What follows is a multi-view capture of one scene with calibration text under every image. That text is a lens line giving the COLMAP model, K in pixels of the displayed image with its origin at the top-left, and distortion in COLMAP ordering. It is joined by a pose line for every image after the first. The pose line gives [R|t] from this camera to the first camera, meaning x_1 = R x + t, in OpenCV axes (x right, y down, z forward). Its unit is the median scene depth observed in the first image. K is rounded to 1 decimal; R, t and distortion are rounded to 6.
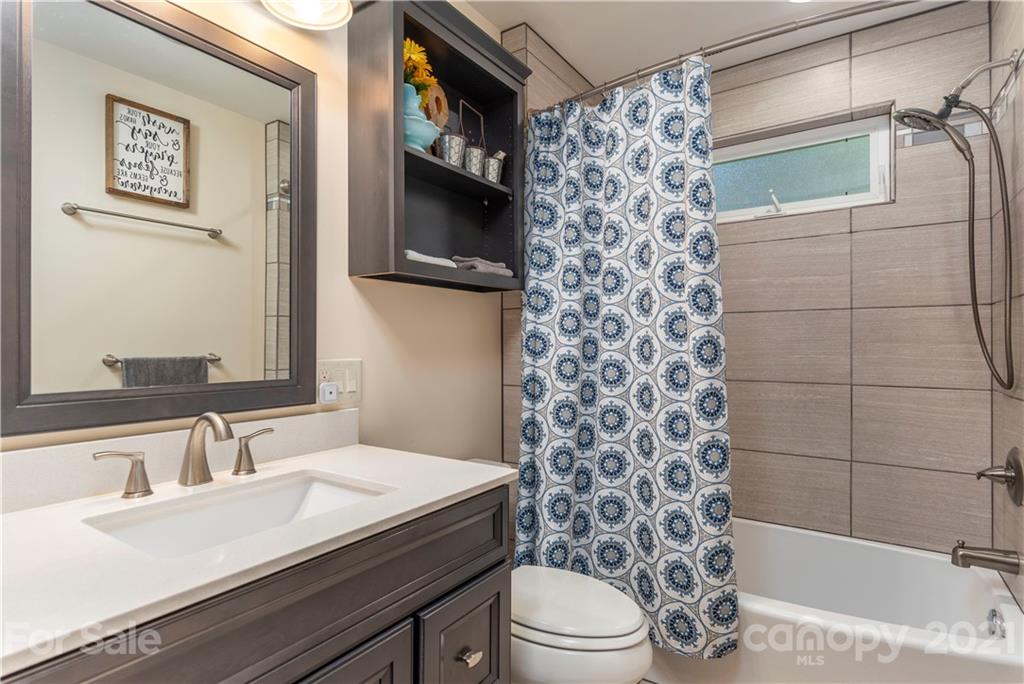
lens RADIAL K [[502.1, 0, 511.2], [0, 502.1, 342.6], [0, 0, 1]] dist [0.000288, -0.000750]
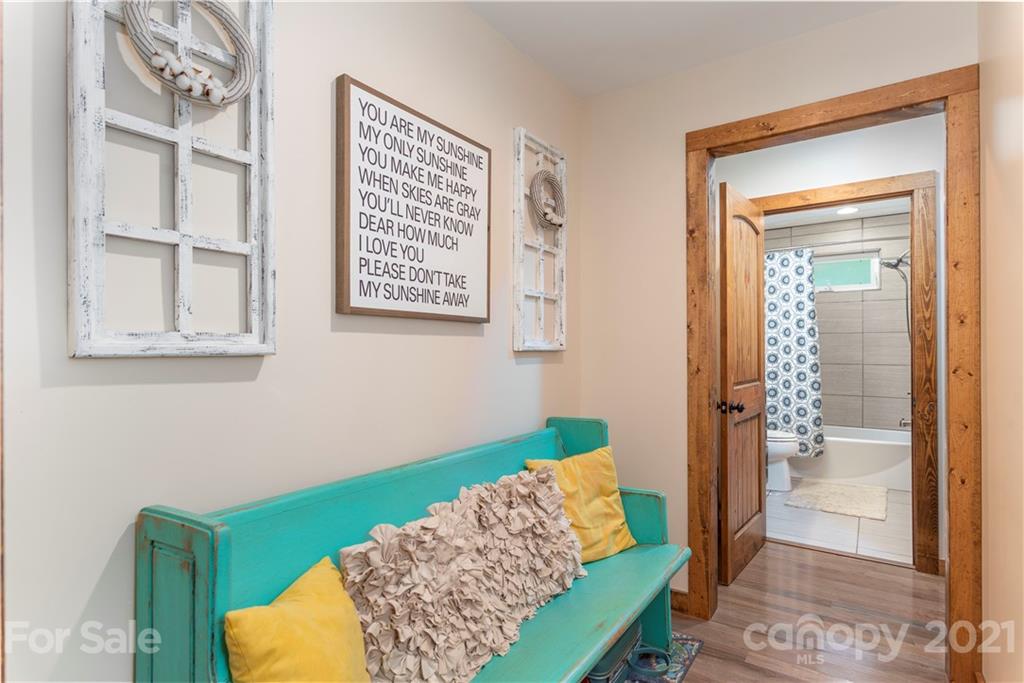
lens RADIAL K [[502.1, 0, 512.3], [0, 502.1, 342.1], [0, 0, 1]] dist [0.000288, -0.000750]
pose [[0.999916, 0.002076, -0.012791, -1.289716], [-0.002124, 0.999991, -0.003736, -0.013994], [0.012783, 0.003763, 0.999911, -1.893234]]
